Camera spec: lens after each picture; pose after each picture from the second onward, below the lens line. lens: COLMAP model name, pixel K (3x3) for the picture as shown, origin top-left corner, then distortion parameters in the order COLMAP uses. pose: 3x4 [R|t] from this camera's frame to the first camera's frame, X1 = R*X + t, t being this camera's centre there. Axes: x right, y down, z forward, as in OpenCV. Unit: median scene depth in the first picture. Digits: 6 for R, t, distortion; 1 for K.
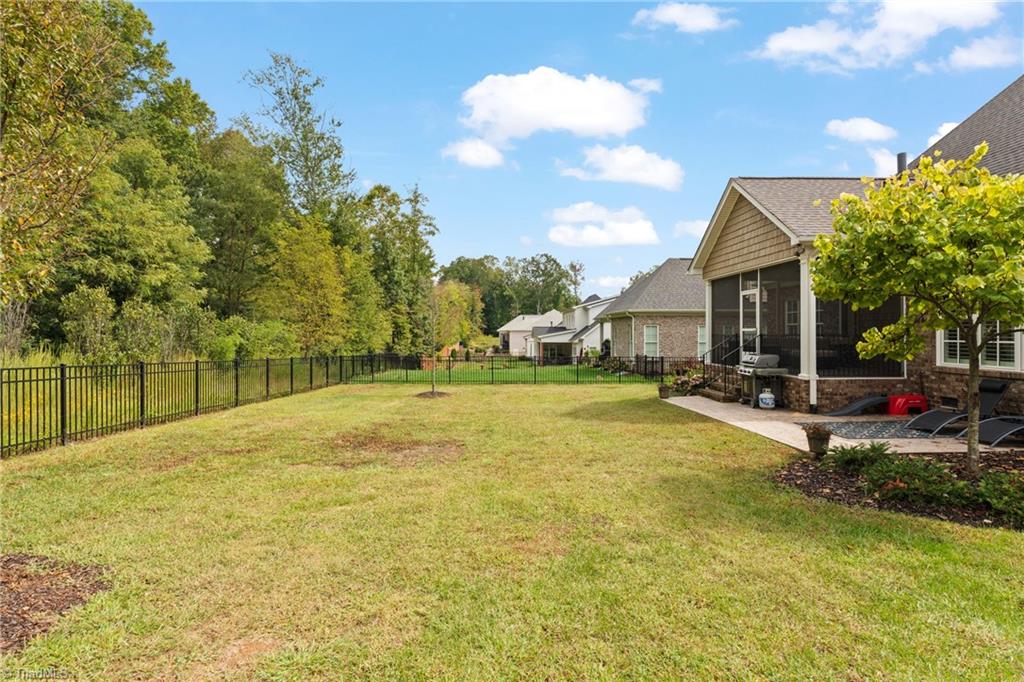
lens RADIAL K [[531.4, 0, 512.0], [0, 531.4, 341.0], [0, 0, 1]] dist [-0.003154, 0.000285]
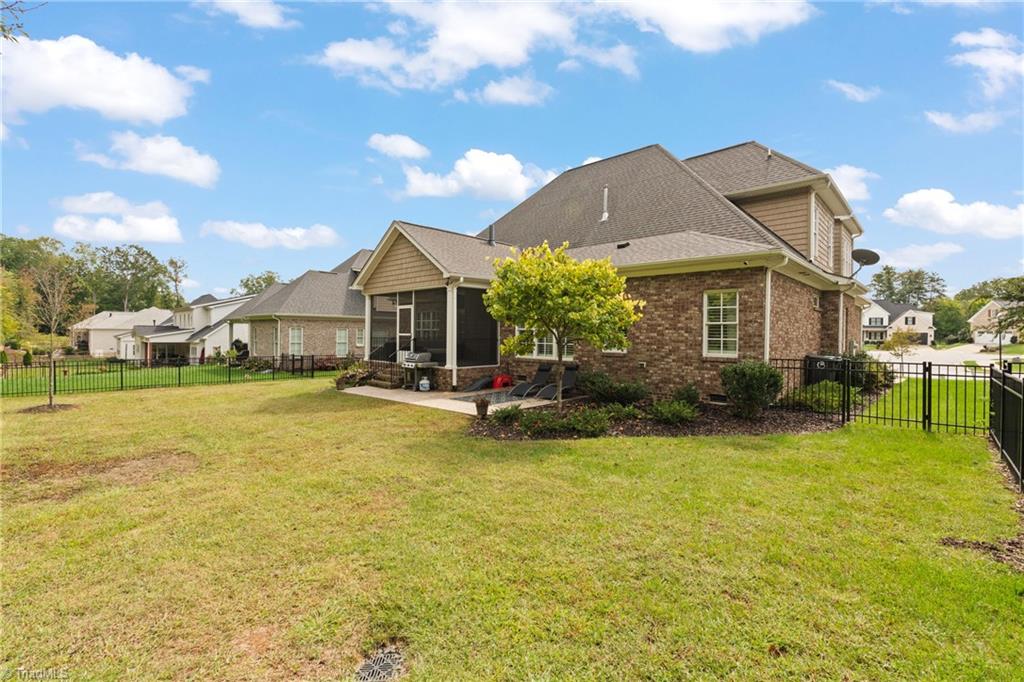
lens RADIAL K [[444.6, 0, 512.0], [0, 444.6, 341.0], [0, 0, 1]] dist [-0.002974, -0.000268]
pose [[0.713039, -0.002864, 0.701119, -0.150212], [0.001077, 0.999995, 0.002990, -0.007268], [-0.701124, -0.001377, 0.713038, -0.004083]]
